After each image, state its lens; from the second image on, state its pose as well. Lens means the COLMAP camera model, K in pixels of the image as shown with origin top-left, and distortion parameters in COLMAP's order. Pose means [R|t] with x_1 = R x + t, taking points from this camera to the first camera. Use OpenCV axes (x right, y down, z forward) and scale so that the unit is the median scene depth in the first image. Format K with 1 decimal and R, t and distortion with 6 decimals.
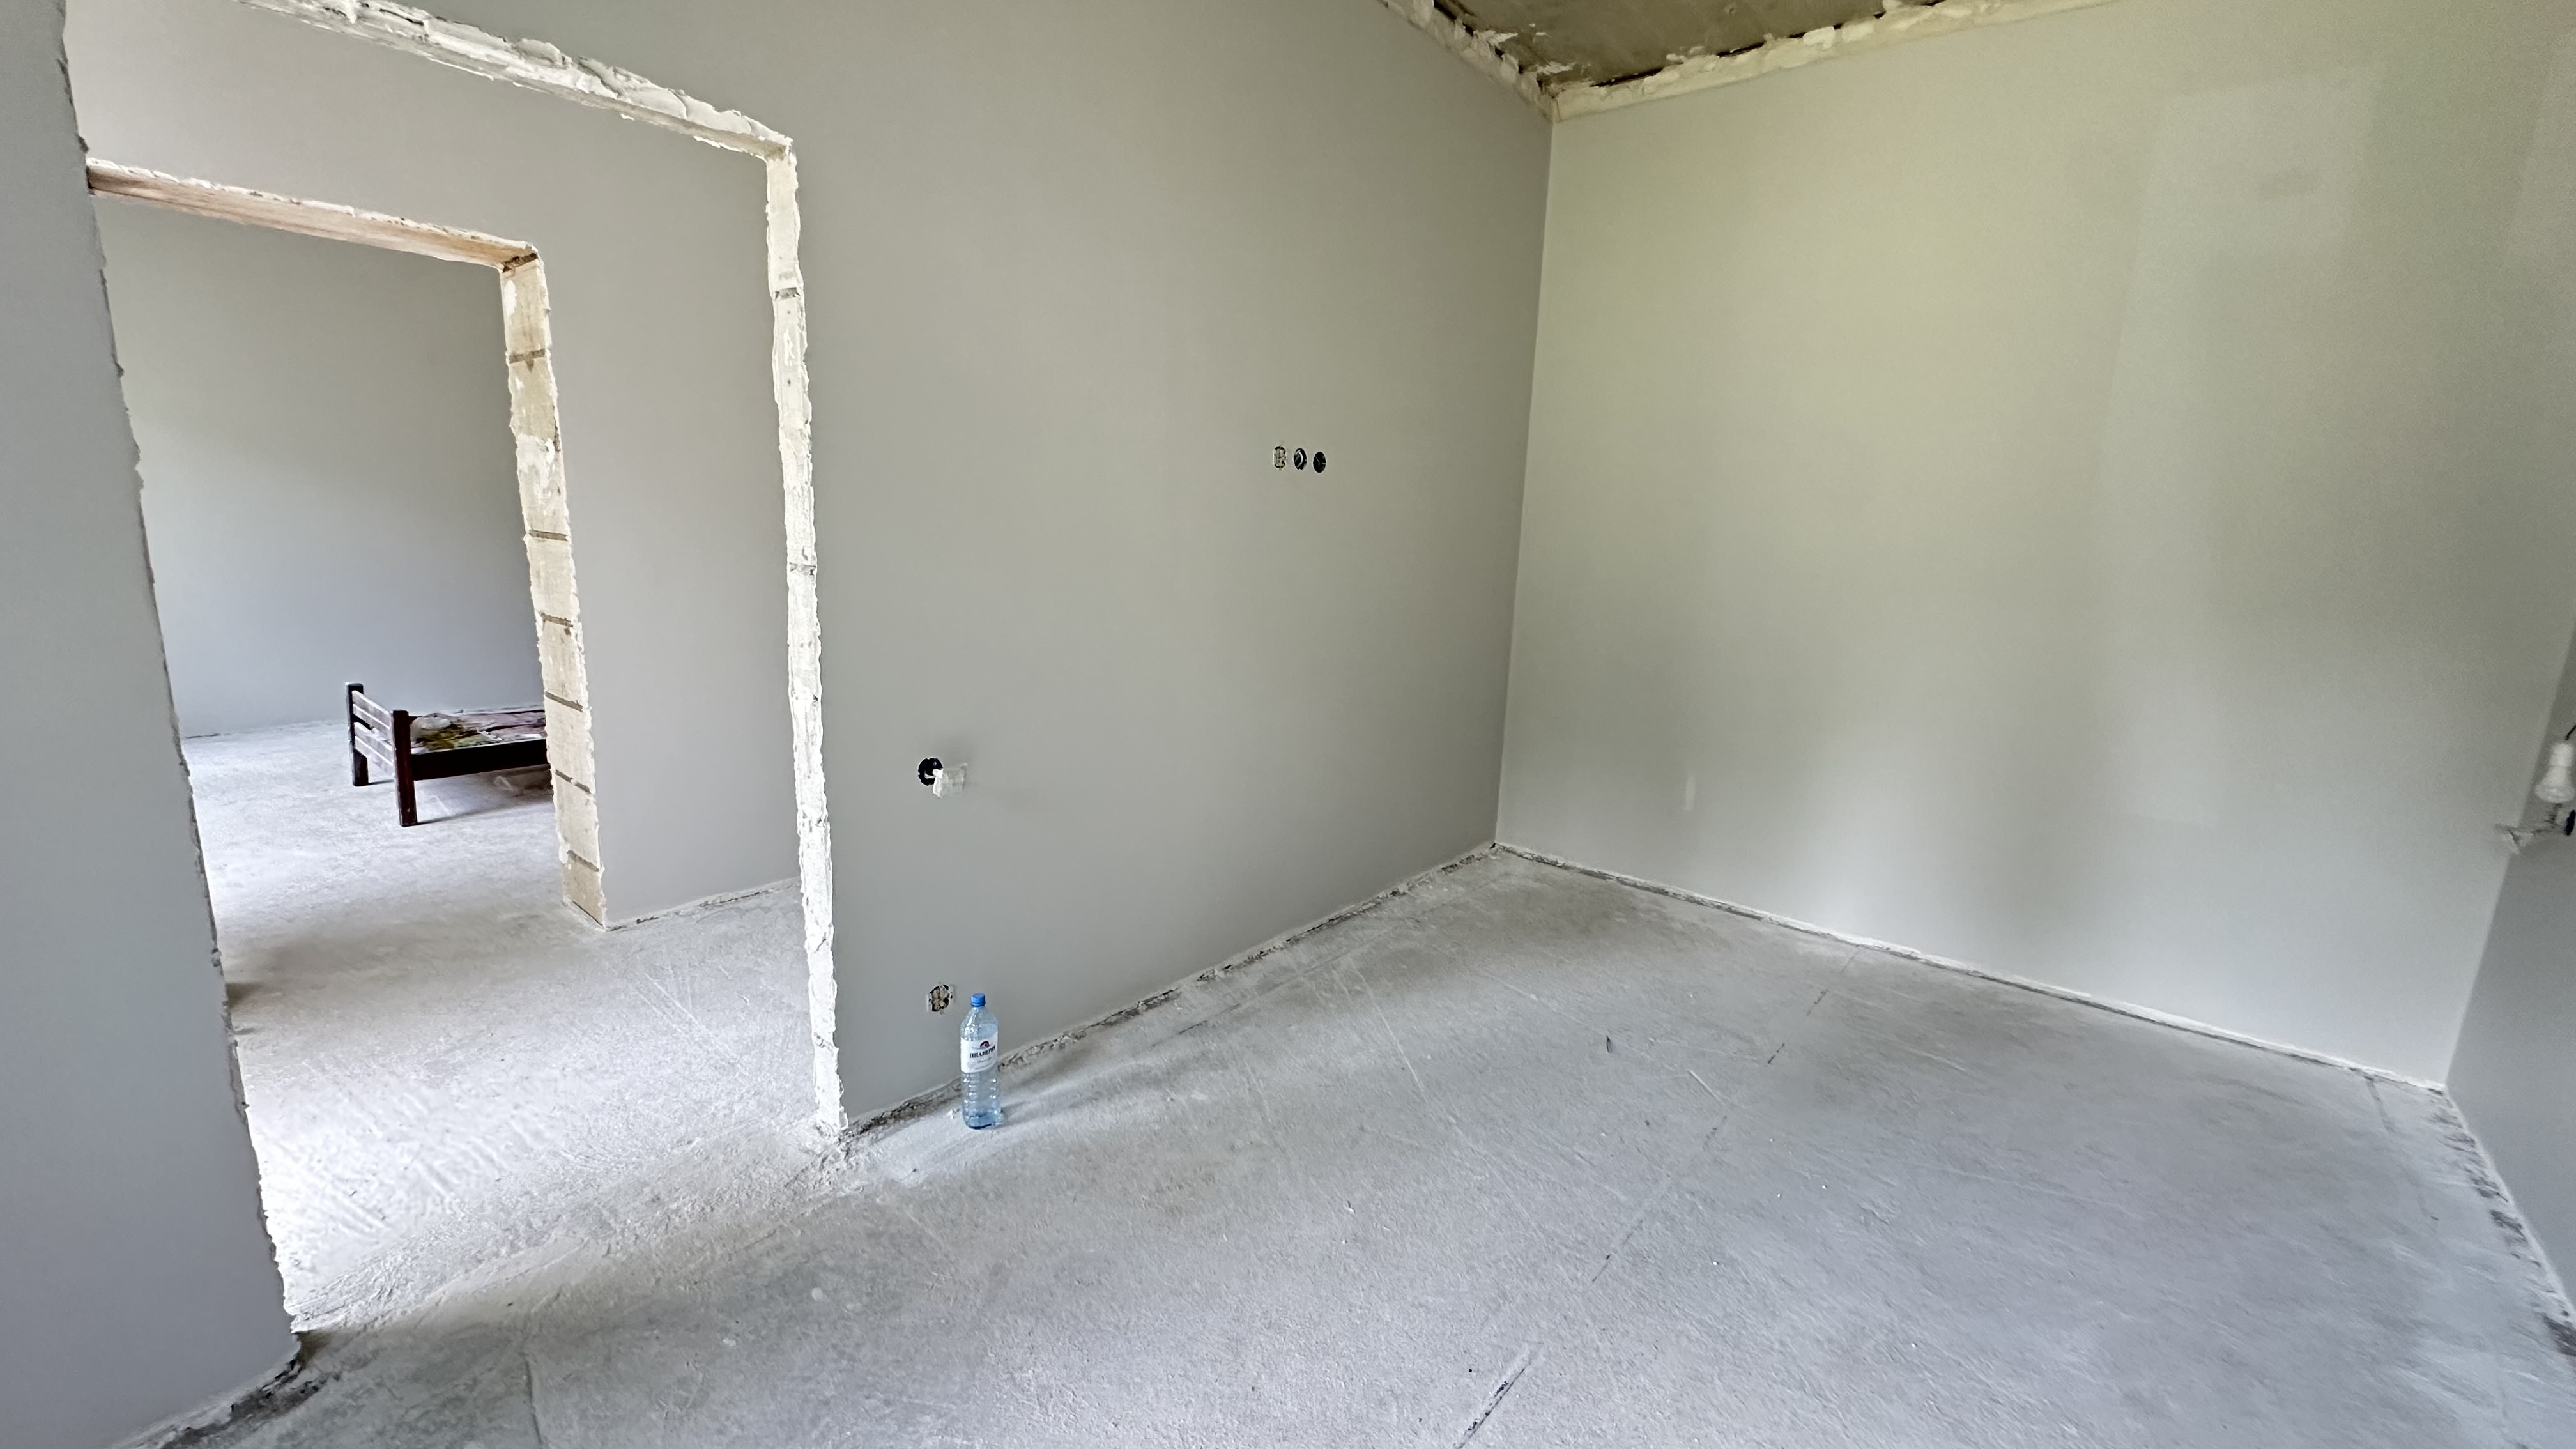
lens RADIAL K [[1015.8, 0, 1283.4], [0, 1015.8, 735.3], [0, 0, 1]] dist [0.000381, 0.000028]
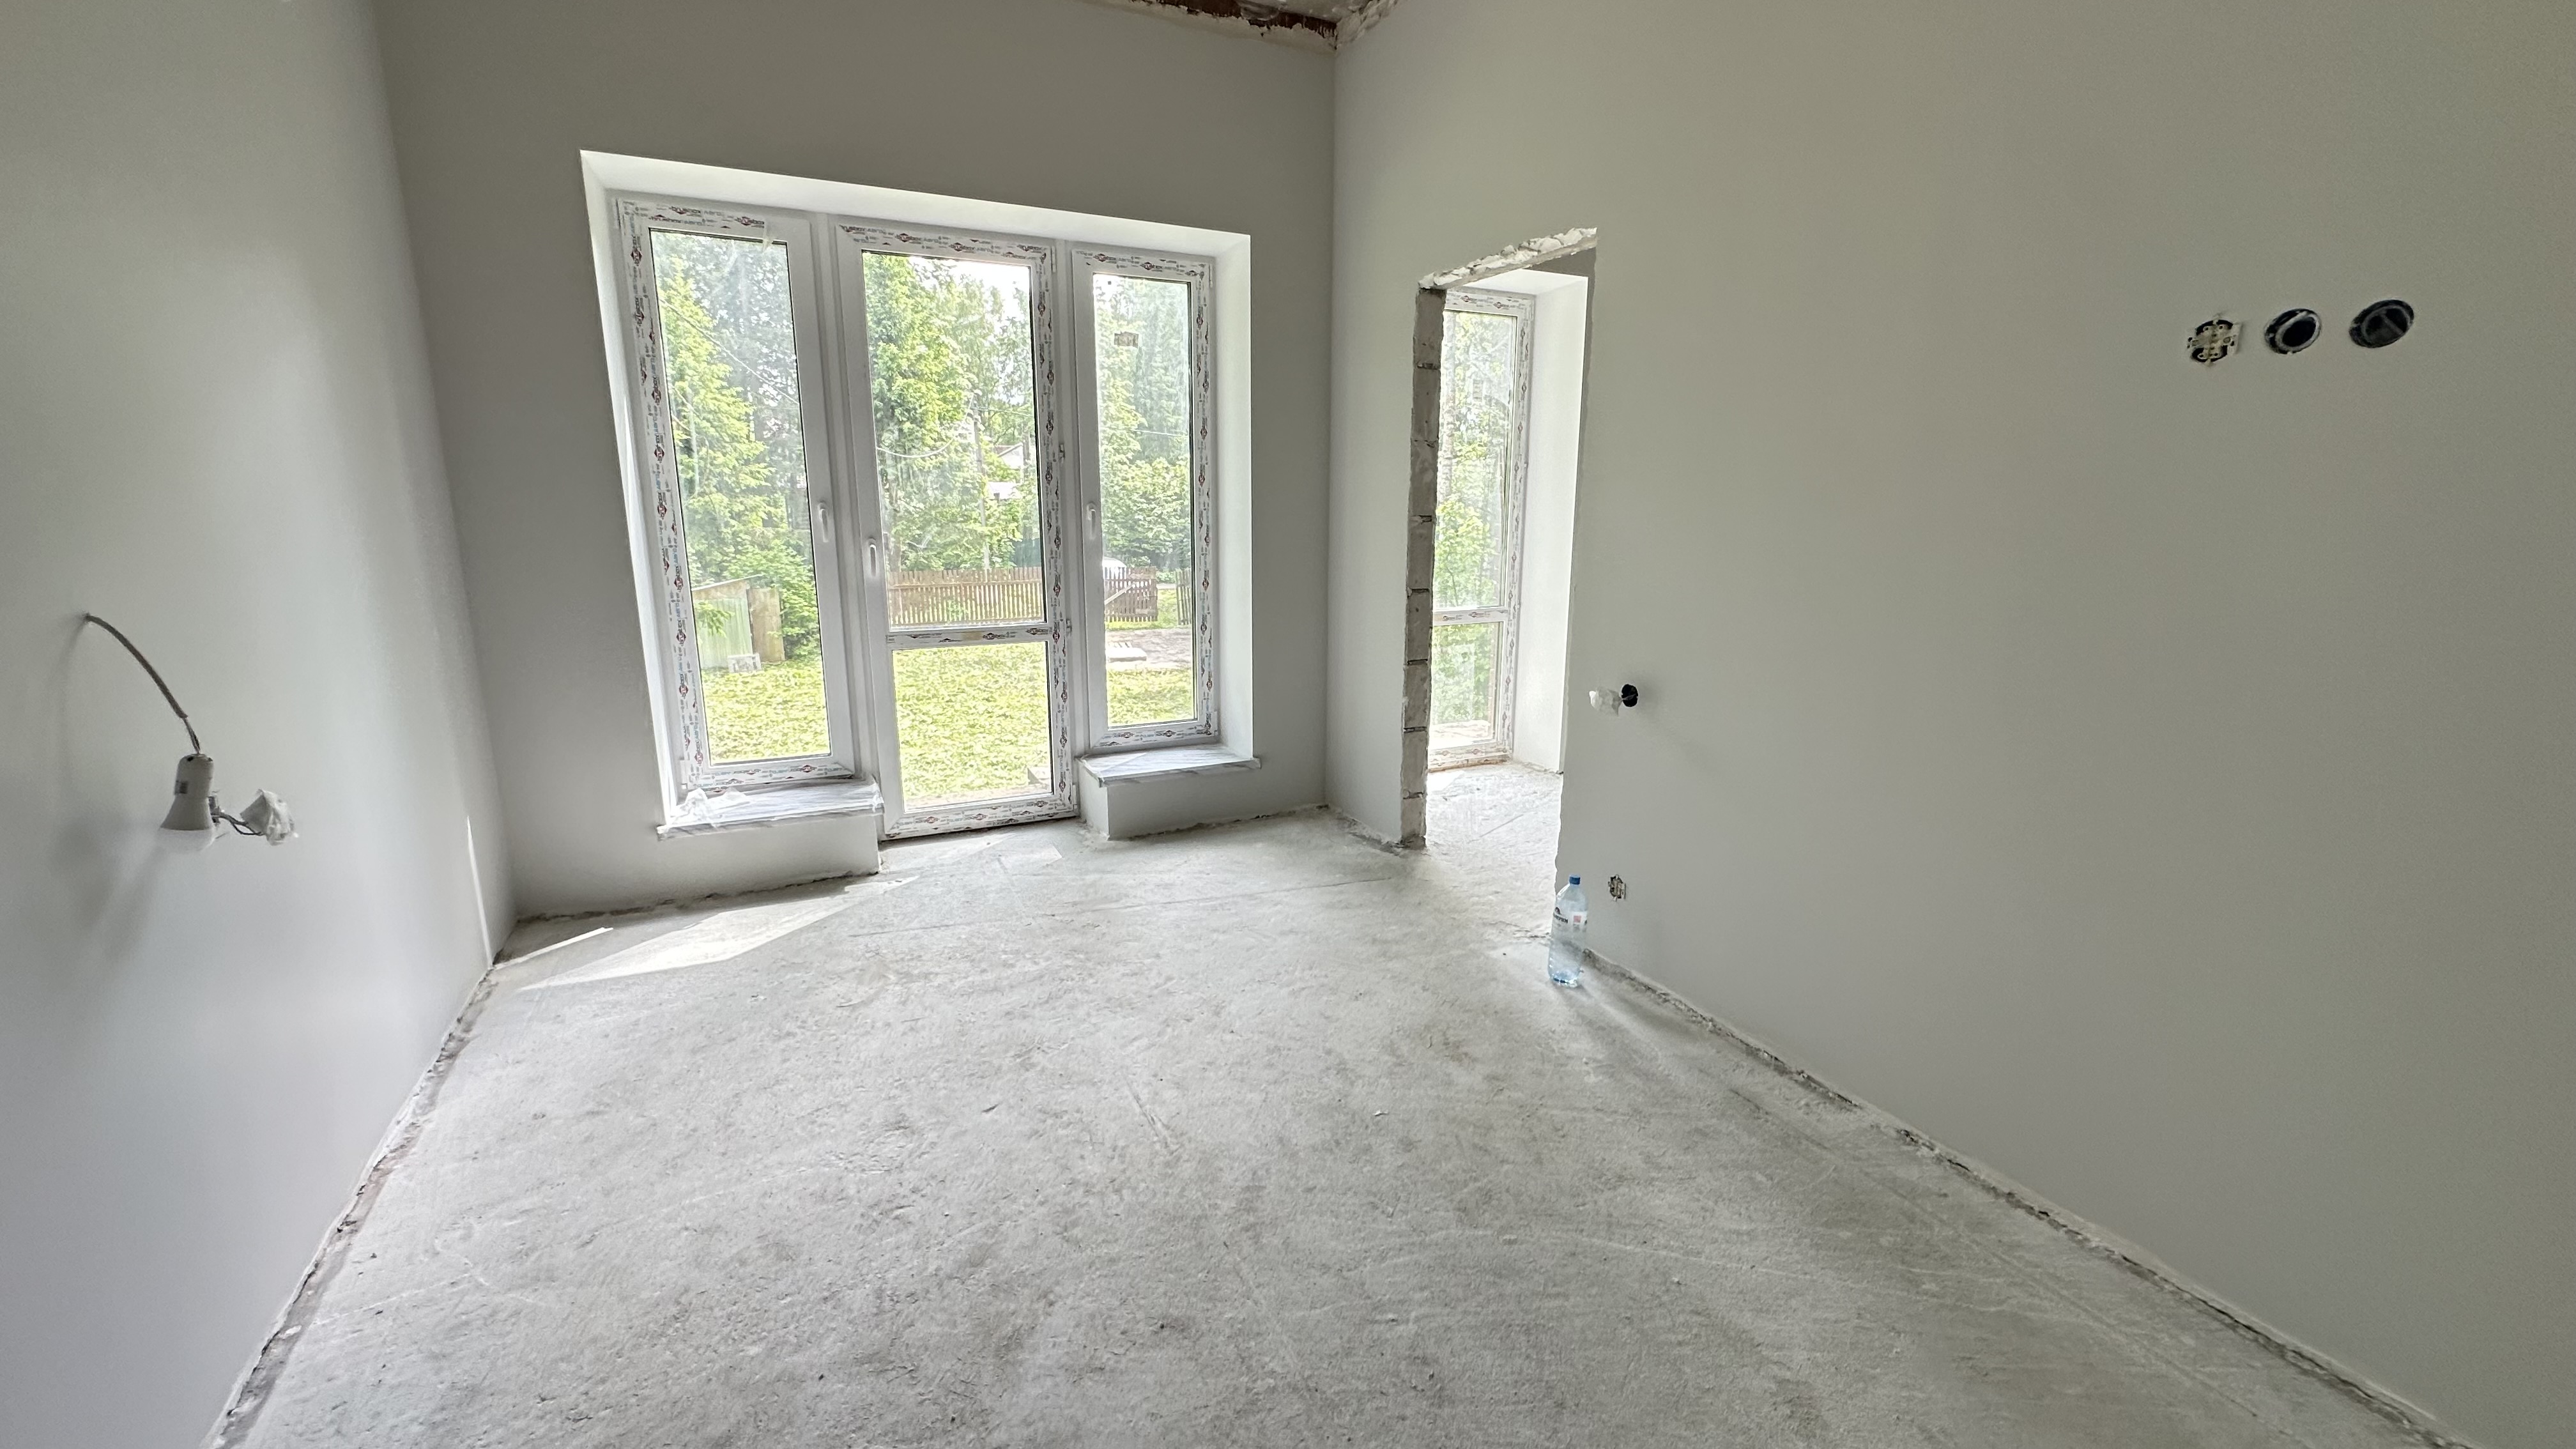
lens RADIAL K [[1029.1, 0, 1306.2], [0, 1029.1, 733.7], [0, 0, 1]] dist [-0.003212, 0.001090]
pose [[-0.375425, 0.173552, -0.910459, 0.660278], [-0.213751, 0.939621, 0.267250, -0.117266], [0.901868, 0.294944, -0.315661, 0.765144]]
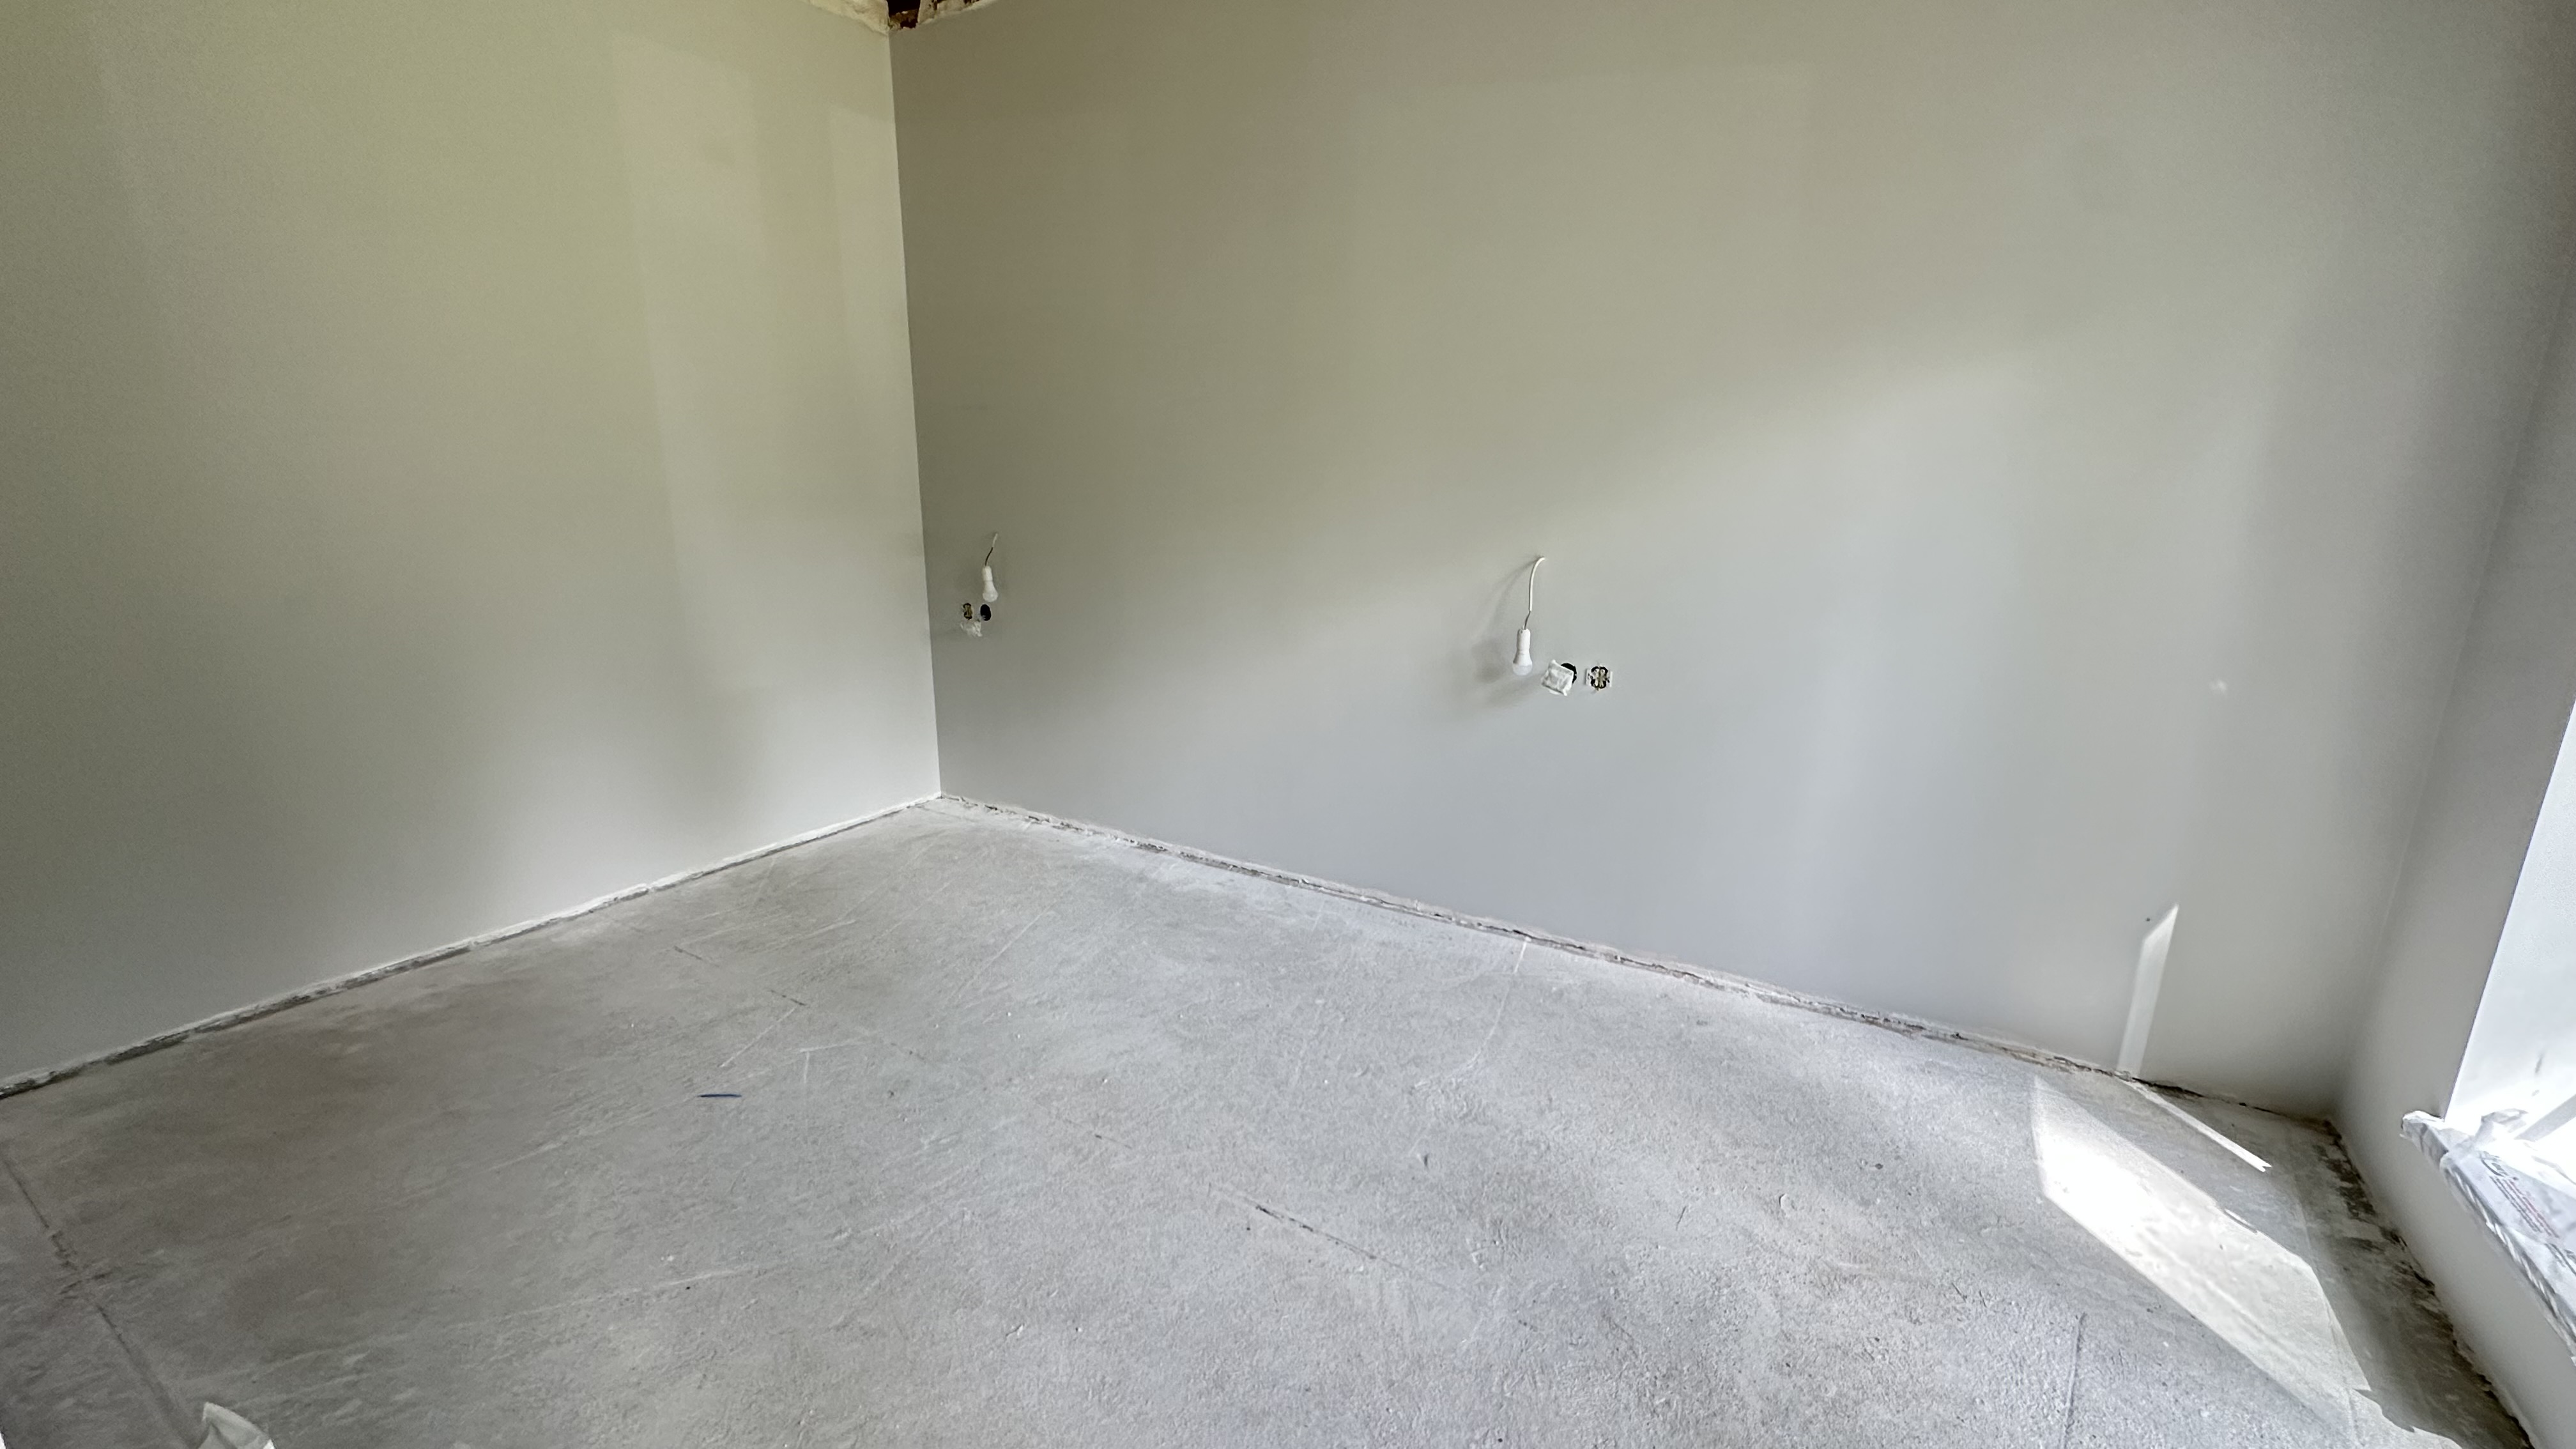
lens RADIAL K [[1029.1, 0, 1286.7], [0, 1029.1, 723.8], [0, 0, 1]] dist [-0.003212, 0.001090]
pose [[-0.155685, -0.268682, 0.950564, -0.402378], [0.186148, 0.937077, 0.295357, -0.118821], [-0.970109, 0.222928, -0.095874, 0.505964]]
